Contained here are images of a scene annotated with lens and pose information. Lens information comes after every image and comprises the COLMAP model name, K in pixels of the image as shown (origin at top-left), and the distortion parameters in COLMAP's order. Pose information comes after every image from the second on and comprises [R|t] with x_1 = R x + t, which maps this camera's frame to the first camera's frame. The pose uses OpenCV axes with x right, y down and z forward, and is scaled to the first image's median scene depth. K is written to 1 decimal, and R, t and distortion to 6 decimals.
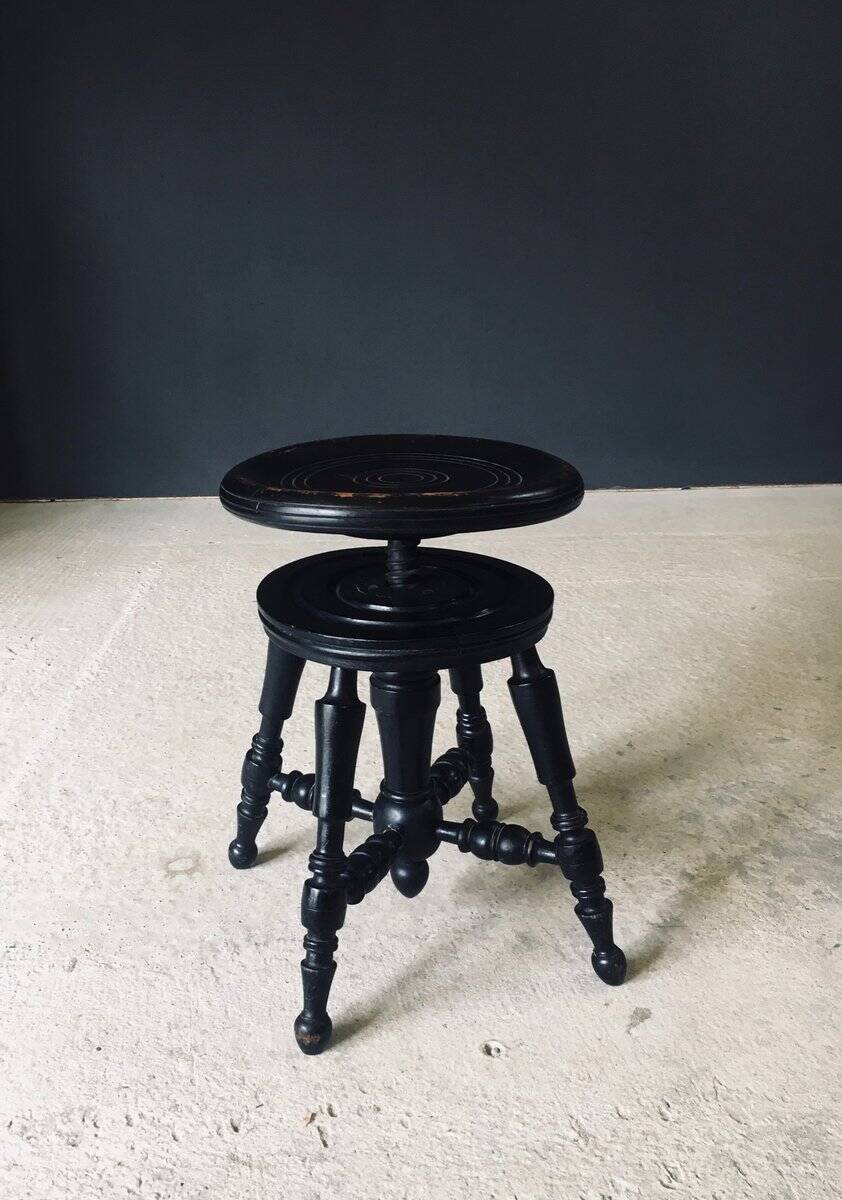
lens RADIAL K [[1209.4, 0, 366.4], [0, 1209.4, 610.9], [0, 0, 1]] dist [0.033248, 0.000000]
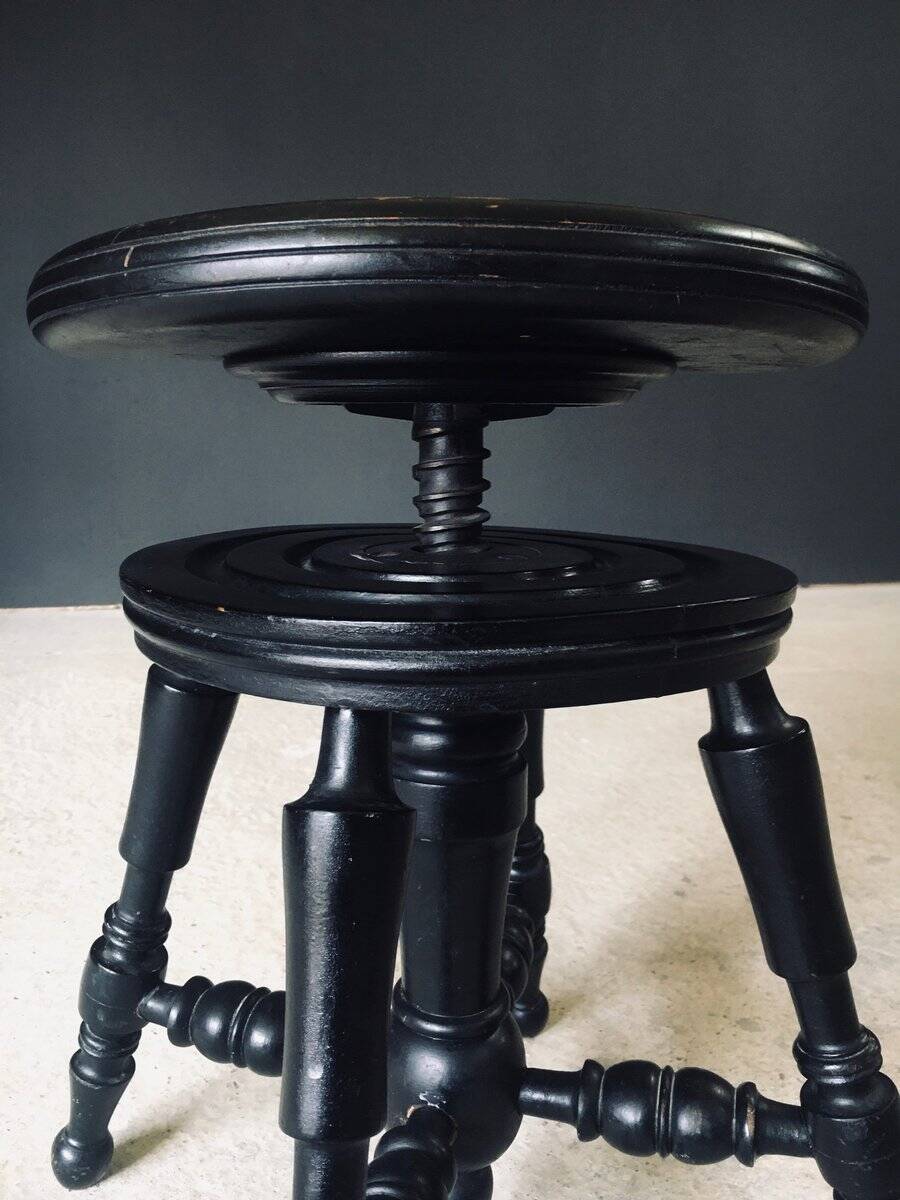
lens RADIAL K [[1057.6, 0, 453.9], [0, 1057.6, 600.8], [0, 0, 1]] dist [0.069447, -0.123597]
pose [[0.974662, -0.005901, 0.223605, -0.055519], [0.041013, 0.987419, -0.152712, 0.055417], [-0.219891, 0.158013, 0.962642, 0.569936]]
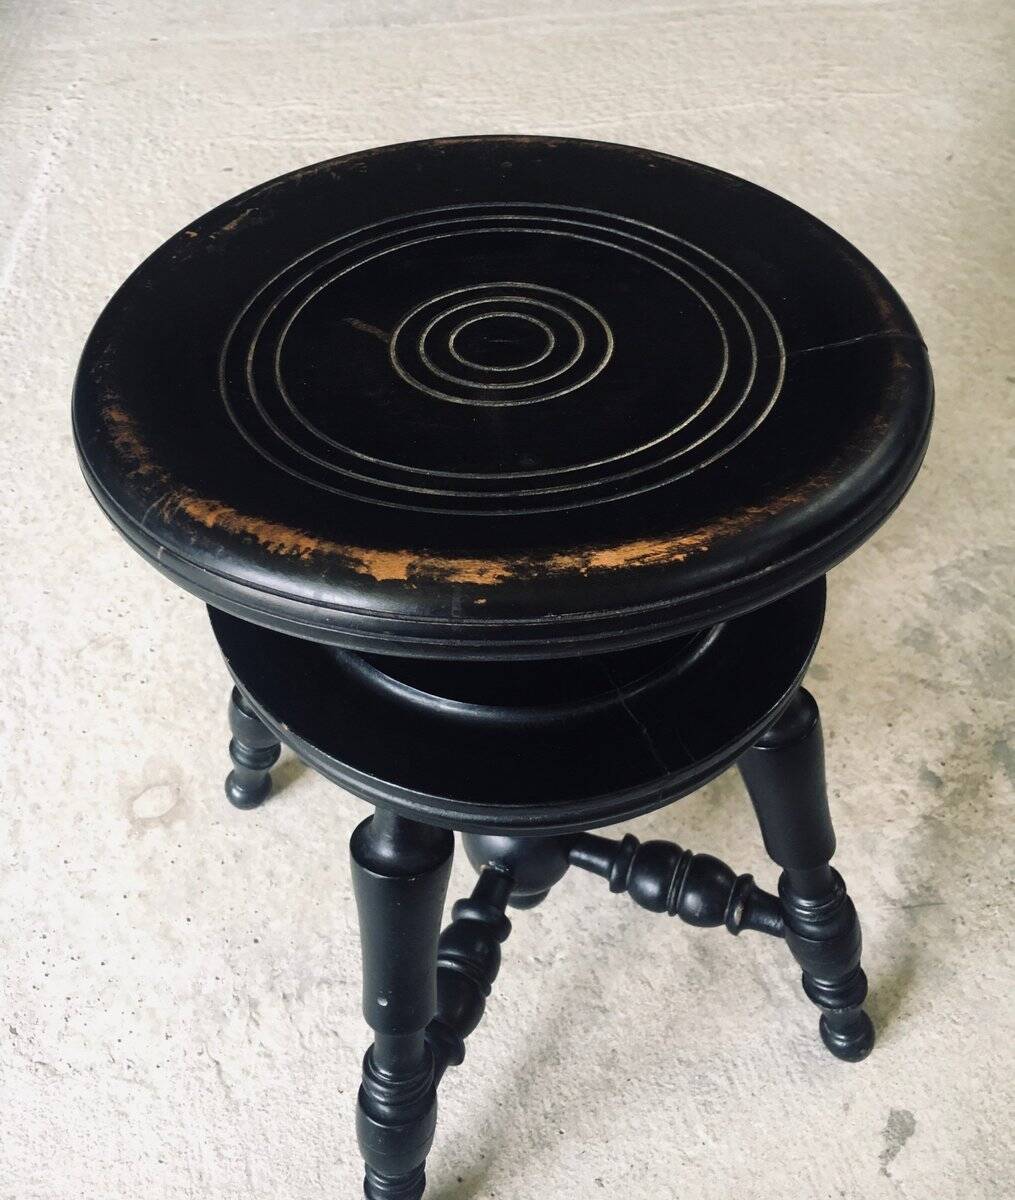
lens RADIAL K [[1200.0, 0, 507.8], [0, 1200.0, 534.4], [0, 0, 1]] dist [0.018942, 0.000000]
pose [[0.994424, -0.073384, 0.075738, -0.005188], [0.032021, 0.894383, 0.446155, -0.217032], [-0.100479, -0.441242, 0.891745, 0.535216]]
